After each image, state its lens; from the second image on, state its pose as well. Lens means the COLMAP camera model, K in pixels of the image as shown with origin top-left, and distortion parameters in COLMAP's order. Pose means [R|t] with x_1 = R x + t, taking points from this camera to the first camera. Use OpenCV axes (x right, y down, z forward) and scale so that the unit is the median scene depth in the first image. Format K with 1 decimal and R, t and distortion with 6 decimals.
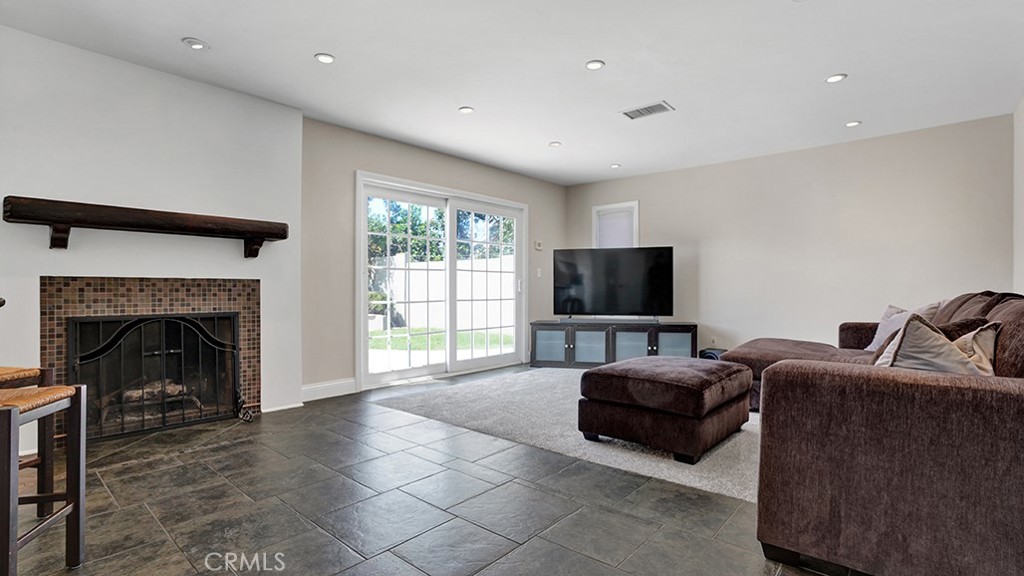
lens RADIAL K [[498.6, 0, 512.0], [0, 498.6, 288.0], [0, 0, 1]] dist [-0.000592, -0.000108]
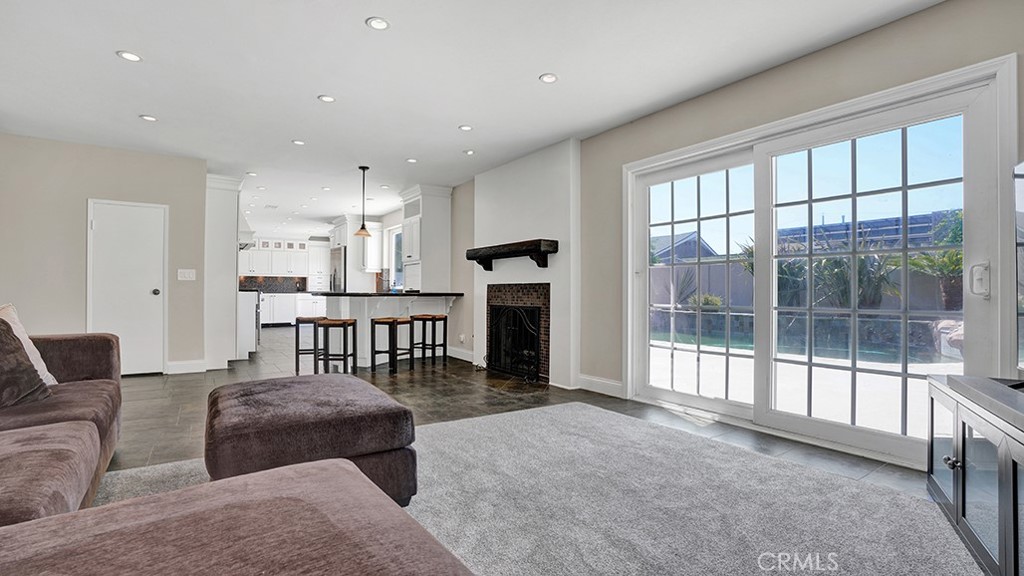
lens RADIAL K [[498.6, 0, 512.0], [0, 498.6, 288.0], [0, 0, 1]] dist [-0.000592, -0.000108]
pose [[-0.237267, -0.003138, -0.971439, 0.861374], [0.003892, 0.999984, -0.004181, 0.000963], [0.971437, -0.004773, -0.237251, 1.306251]]
